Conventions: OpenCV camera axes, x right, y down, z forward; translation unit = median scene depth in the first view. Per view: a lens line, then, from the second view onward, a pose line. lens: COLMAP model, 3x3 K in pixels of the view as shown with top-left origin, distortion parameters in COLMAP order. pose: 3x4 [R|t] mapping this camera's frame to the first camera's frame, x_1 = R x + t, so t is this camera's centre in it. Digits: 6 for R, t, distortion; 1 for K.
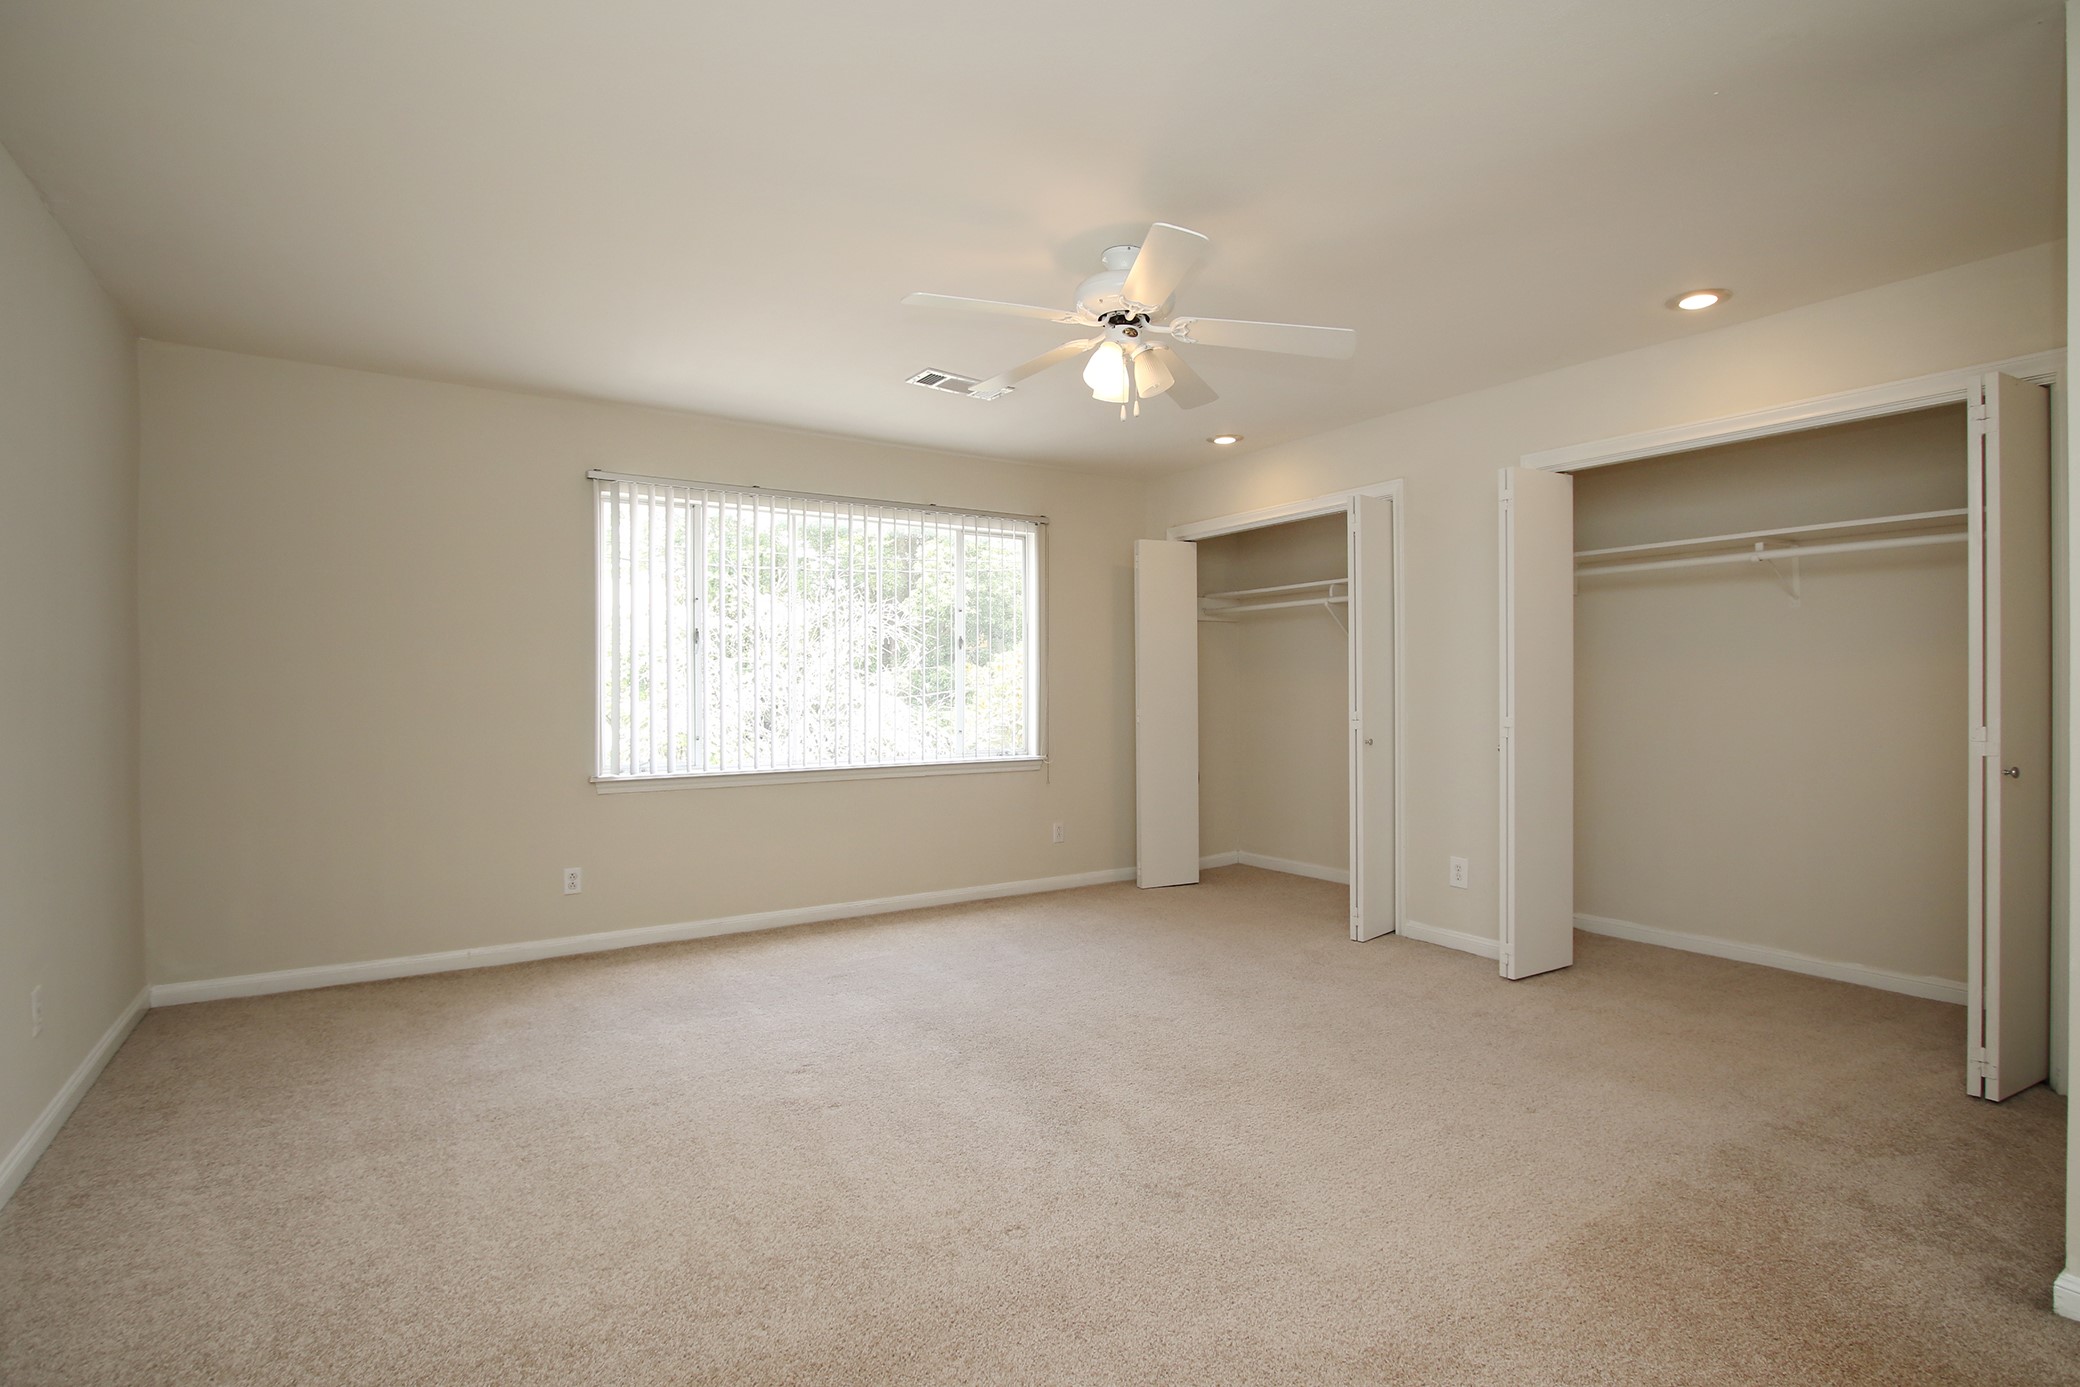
lens RADIAL K [[962.3, 0, 1047.2], [0, 962.3, 689.4], [0, 0, 1]] dist [-0.022740, -0.000107]
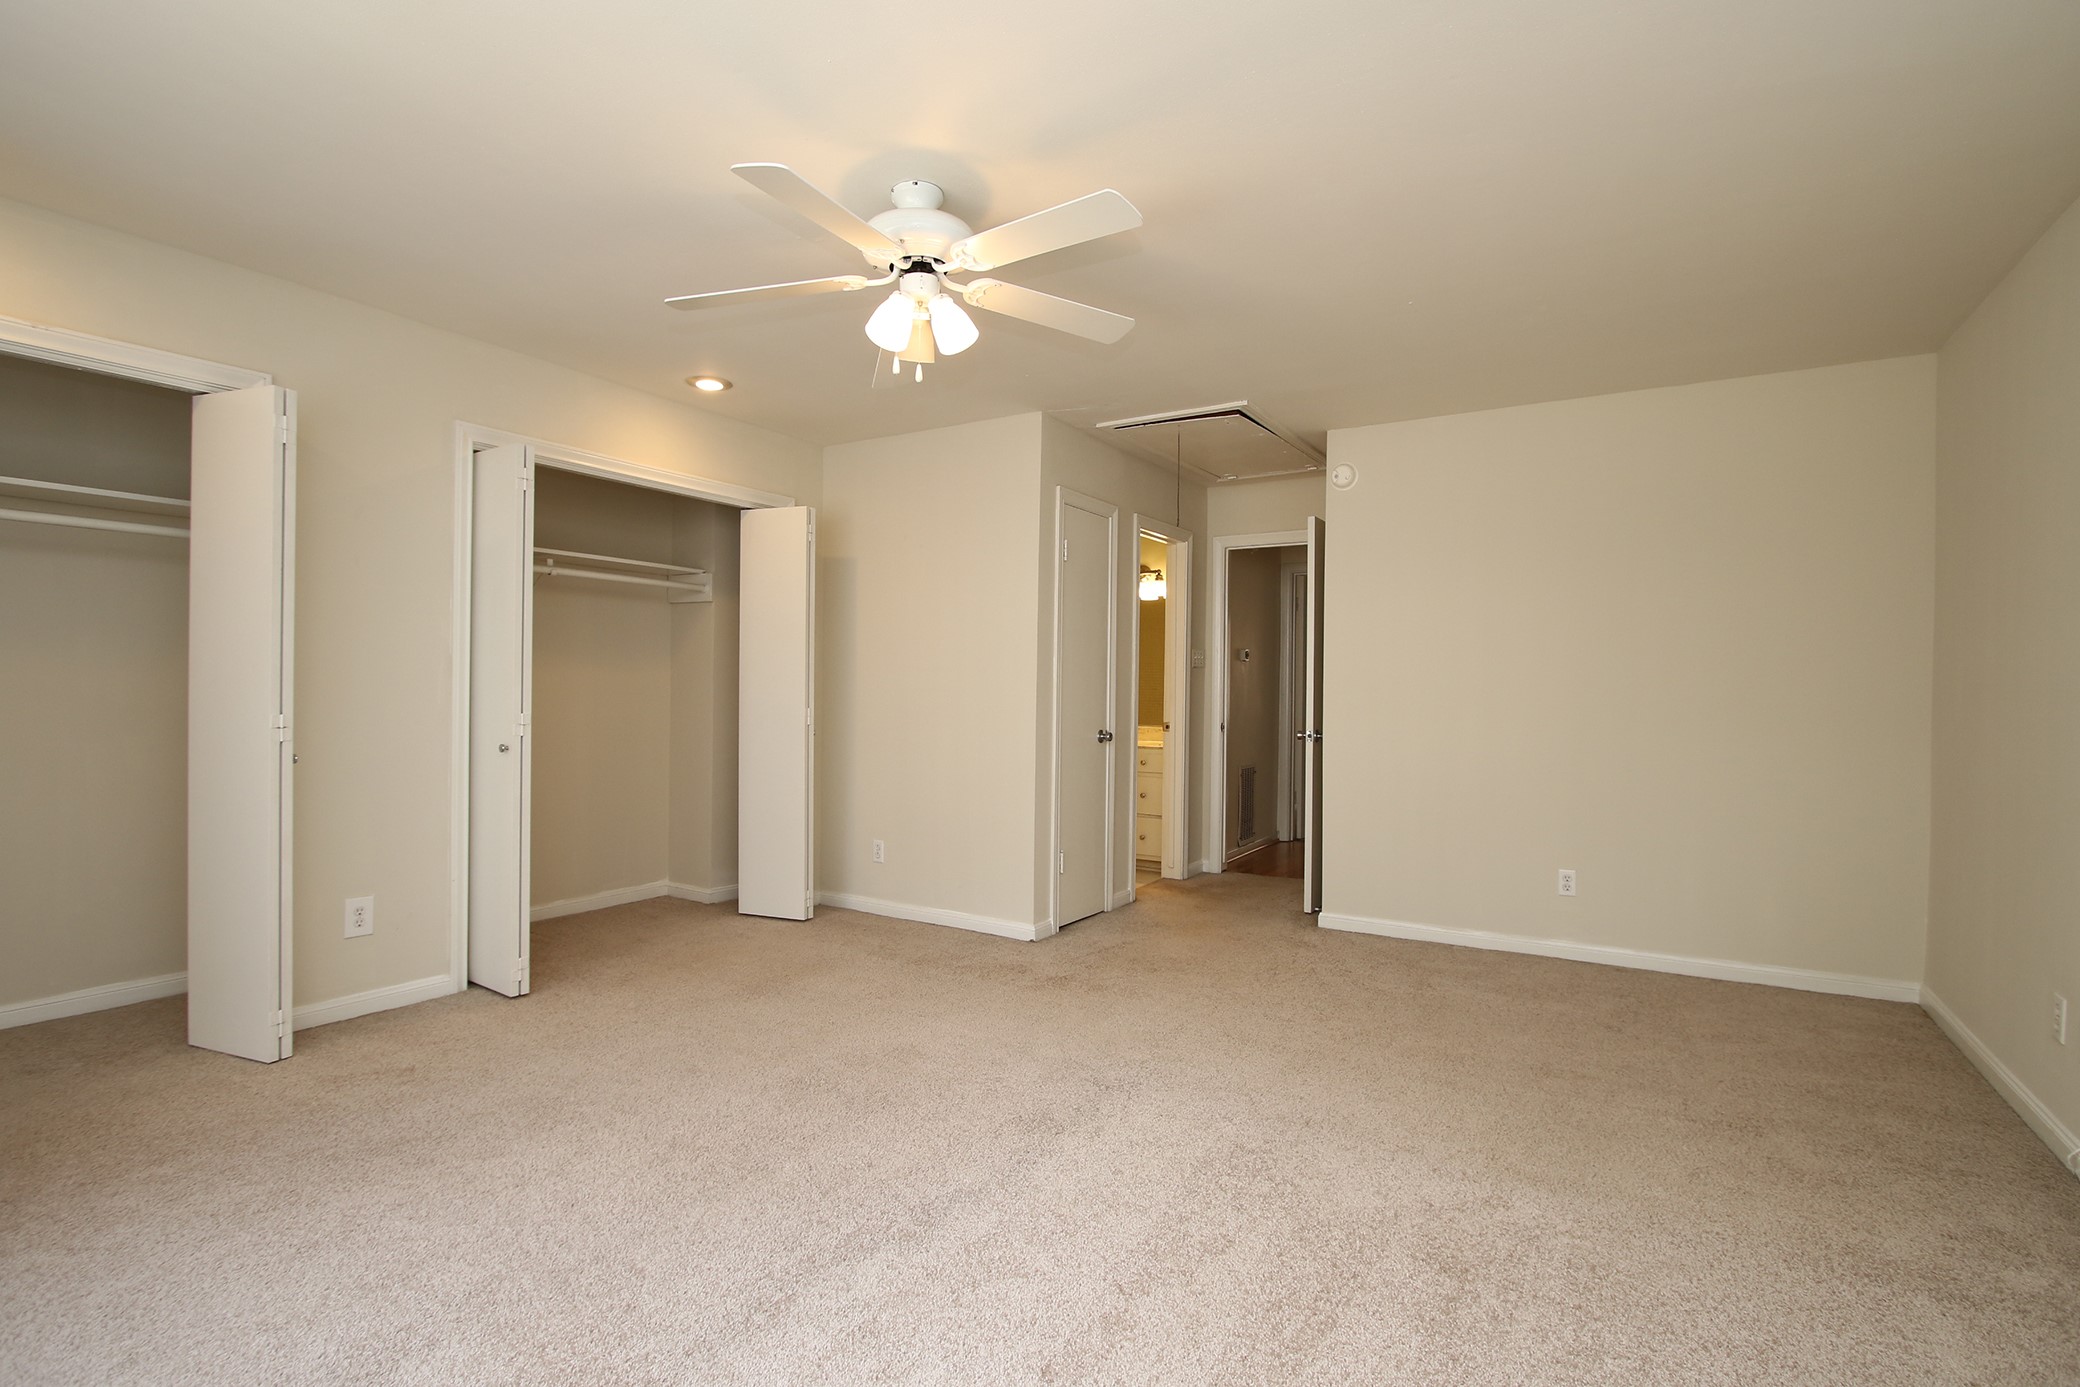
lens RADIAL K [[962.3, 0, 1047.2], [0, 962.3, 689.4], [0, 0, 1]] dist [-0.022740, -0.000107]
pose [[-0.400296, -0.002214, 0.916383, -0.573591], [-0.009009, 0.999958, -0.001520, 0.002094], [-0.916342, -0.008864, -0.400299, 0.913302]]
